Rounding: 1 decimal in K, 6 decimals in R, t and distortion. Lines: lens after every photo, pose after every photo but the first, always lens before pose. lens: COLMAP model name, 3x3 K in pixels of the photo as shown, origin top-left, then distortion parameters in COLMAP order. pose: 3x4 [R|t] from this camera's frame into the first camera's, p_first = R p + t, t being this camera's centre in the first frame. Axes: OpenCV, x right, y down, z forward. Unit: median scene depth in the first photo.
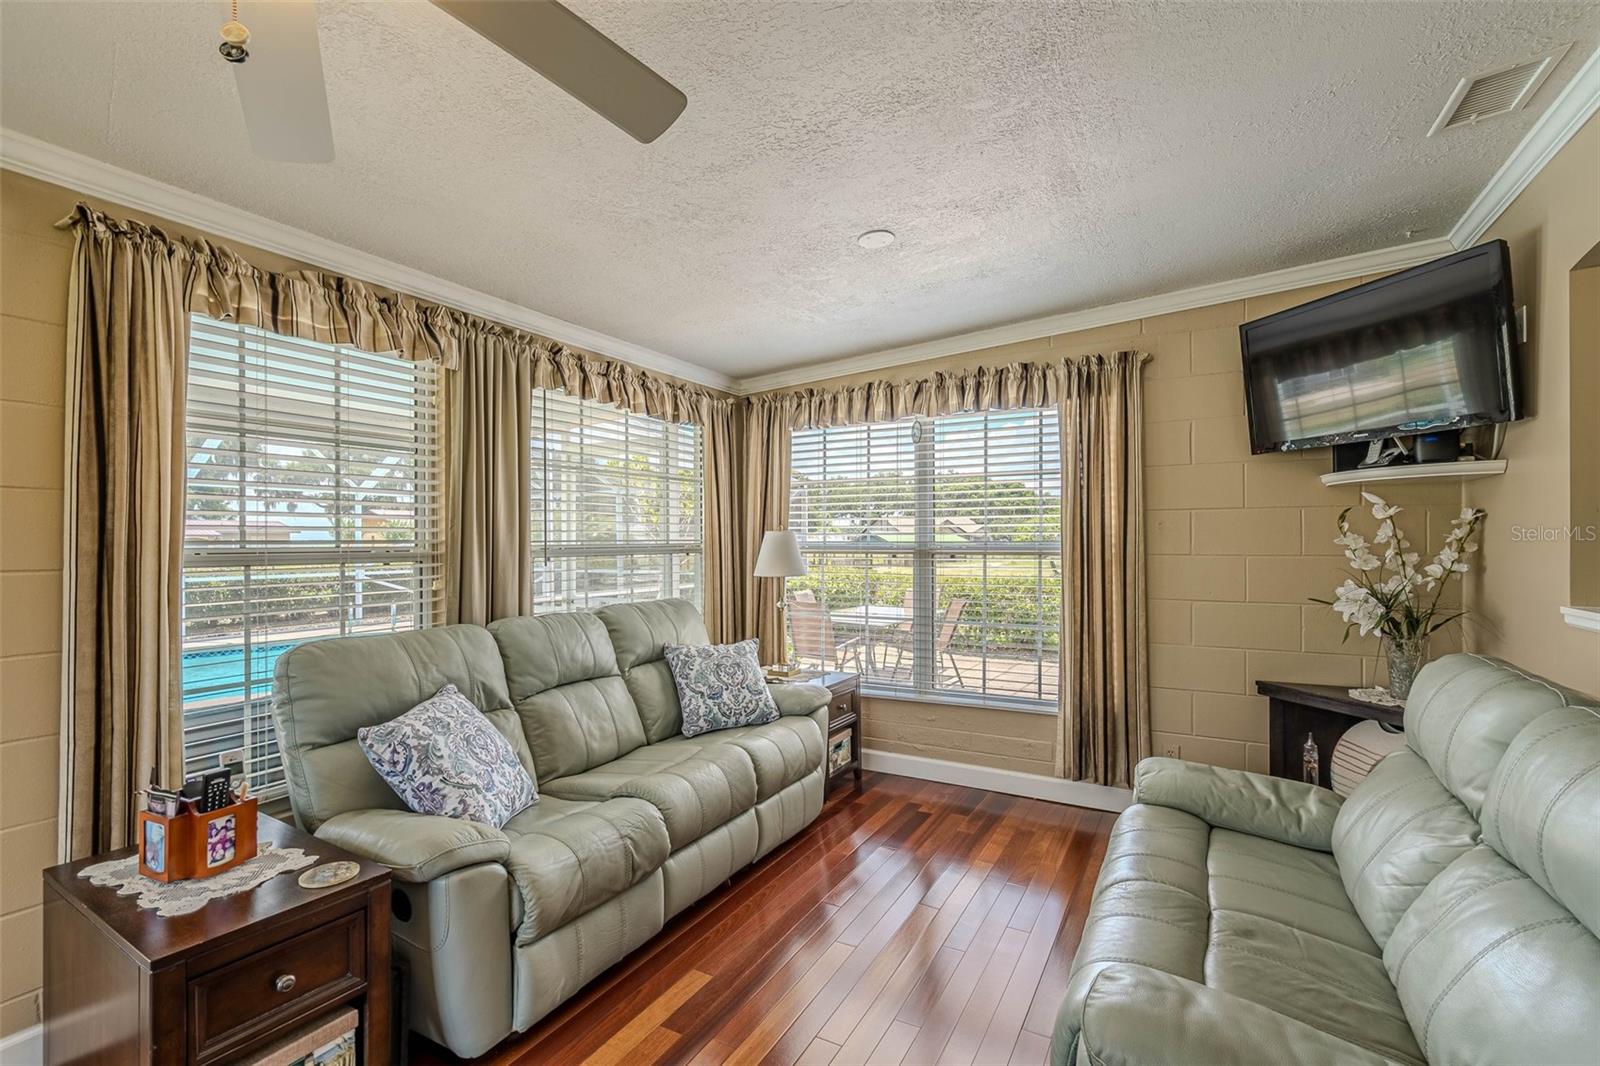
lens RADIAL K [[729.3, 0, 796.1], [0, 729.3, 538.9], [0, 0, 1]] dist [0.003026, 0.001653]
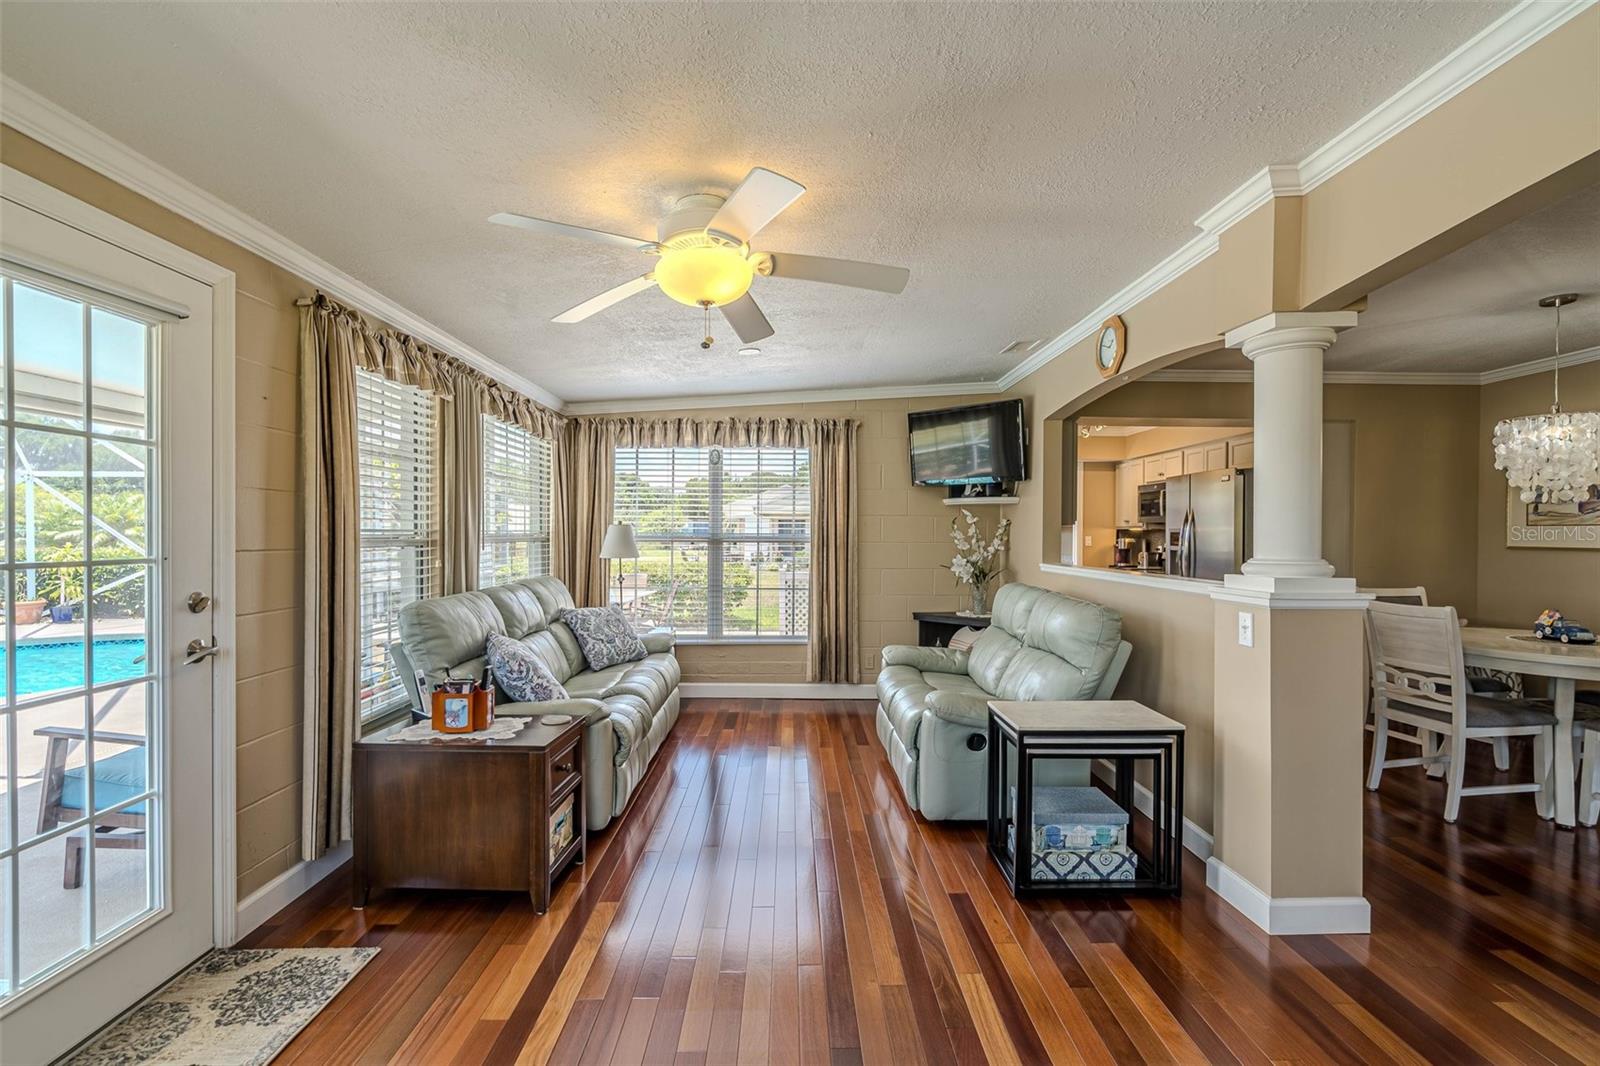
lens RADIAL K [[729.3, 0, 802.4], [0, 729.3, 535.6], [0, 0, 1]] dist [0.003026, 0.001653]
pose [[0.863721, 0.006047, 0.503933, -0.469124], [-0.009106, 0.999952, 0.003608, 0.001478], [-0.503887, -0.007705, 0.863735, -0.376998]]
